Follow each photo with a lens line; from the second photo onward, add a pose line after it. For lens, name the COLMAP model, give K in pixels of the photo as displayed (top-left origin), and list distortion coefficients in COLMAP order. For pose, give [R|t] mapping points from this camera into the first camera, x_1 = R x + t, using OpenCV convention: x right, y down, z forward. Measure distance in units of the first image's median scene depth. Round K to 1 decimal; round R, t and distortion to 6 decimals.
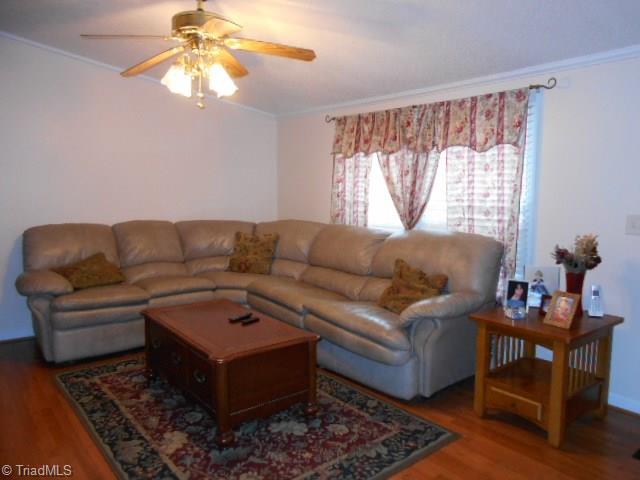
lens RADIAL K [[493.2, 0, 320.0], [0, 493.2, 240.0], [0, 0, 1]] dist [-0.031598, 0.003094]
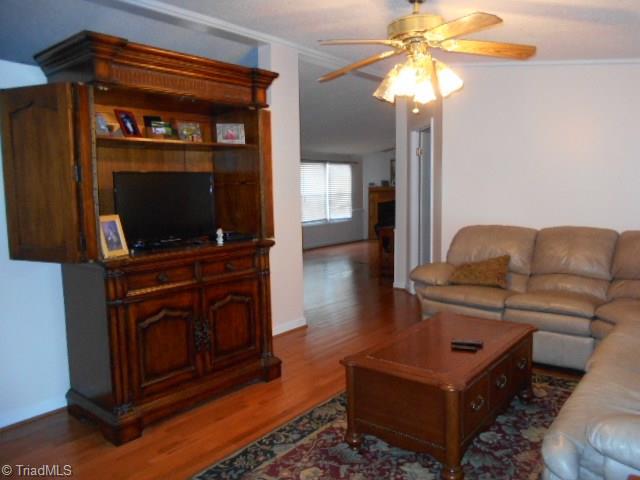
lens RADIAL K [[481.1, 0, 306.2], [0, 481.1, 237.3], [0, 0, 1]] dist [-0.025418, 0.015613]
pose [[0.205583, 0.086715, -0.974790, 0.543312], [-0.084126, 0.993945, 0.070677, -0.058288], [0.975017, 0.067475, 0.211633, 0.492505]]
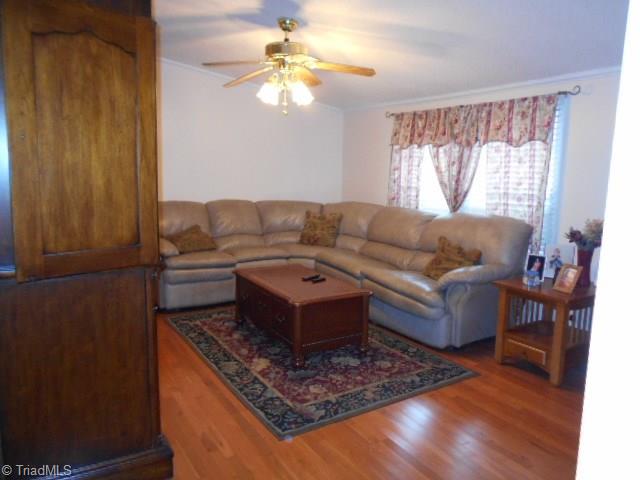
lens RADIAL K [[499.7, 0, 320.0], [0, 499.7, 240.0], [0, 0, 1]] dist [0.002988, 0.005538]
pose [[0.991419, 0.030637, -0.127085, 0.022750], [-0.025993, 0.998938, 0.038038, 0.009647], [0.128115, -0.034409, 0.991162, -0.259966]]
